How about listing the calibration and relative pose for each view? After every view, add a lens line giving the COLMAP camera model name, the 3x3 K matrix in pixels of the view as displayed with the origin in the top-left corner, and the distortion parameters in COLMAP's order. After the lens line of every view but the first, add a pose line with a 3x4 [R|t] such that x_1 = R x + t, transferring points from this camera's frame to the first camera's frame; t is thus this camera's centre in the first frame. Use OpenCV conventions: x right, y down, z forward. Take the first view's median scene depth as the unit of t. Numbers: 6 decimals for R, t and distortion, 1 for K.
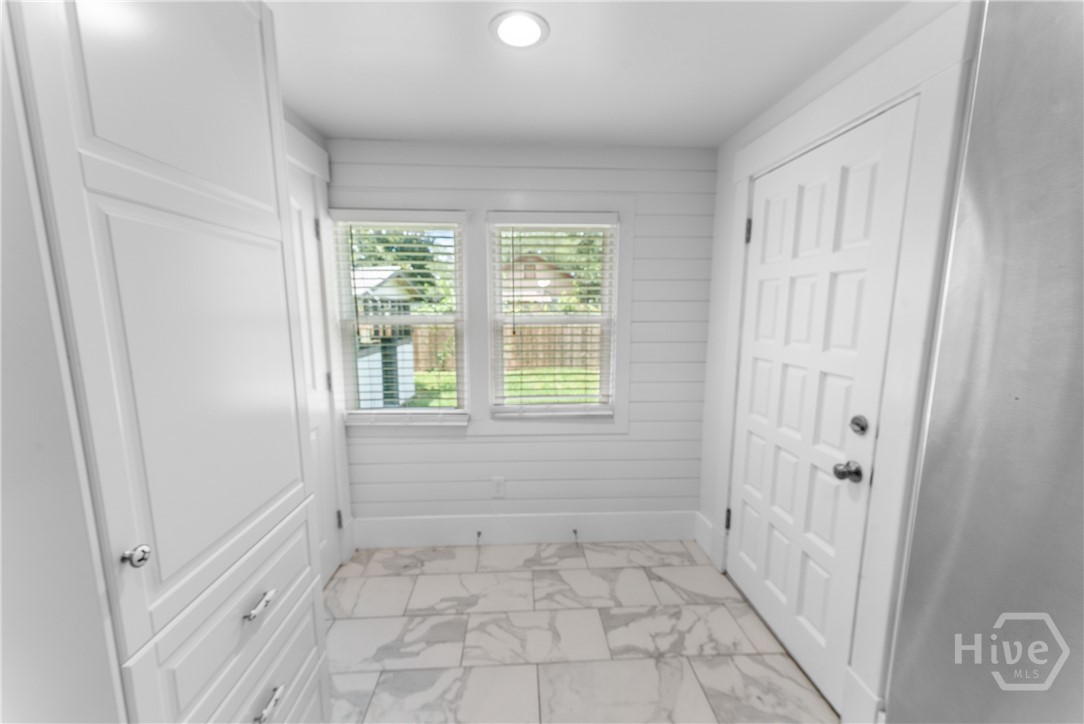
lens RADIAL K [[443.8, 0, 544.5], [0, 443.8, 381.2], [0, 0, 1]] dist [0.000684, 0.000110]
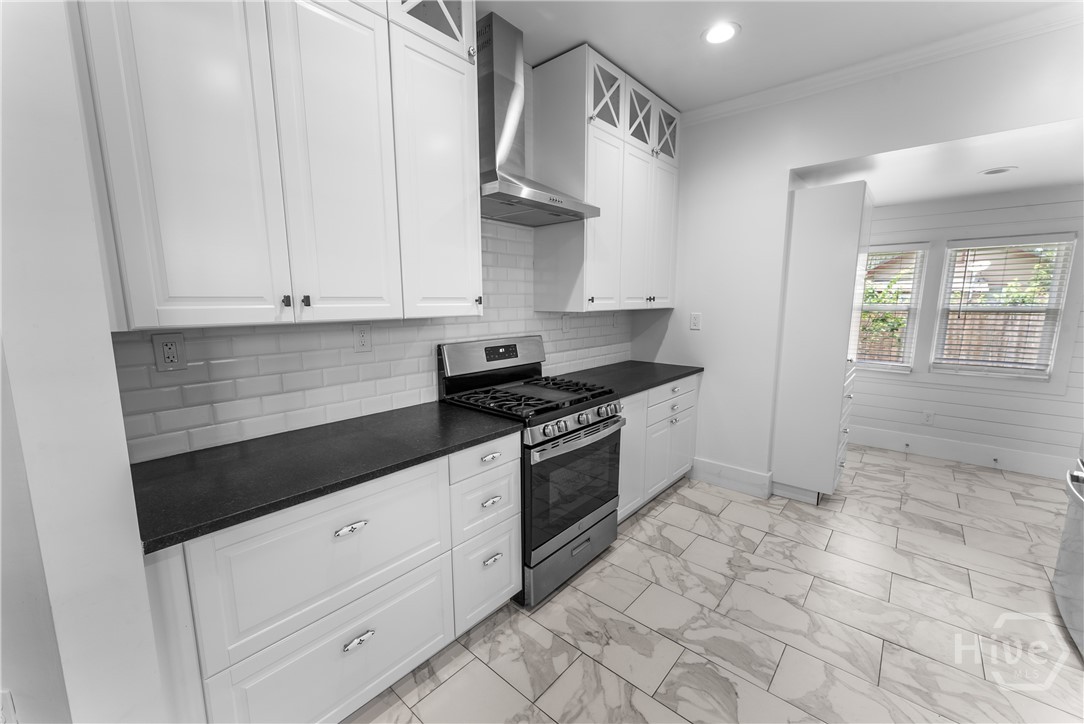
lens RADIAL K [[427.4, 0, 541.6], [0, 427.4, 366.2], [0, 0, 1]] dist [-0.008824, -0.000222]
pose [[0.704303, 0.105501, -0.702016, -0.041017], [-0.110495, 0.993135, 0.038396, 0.178897], [0.701247, 0.050526, 0.711125, -1.138236]]
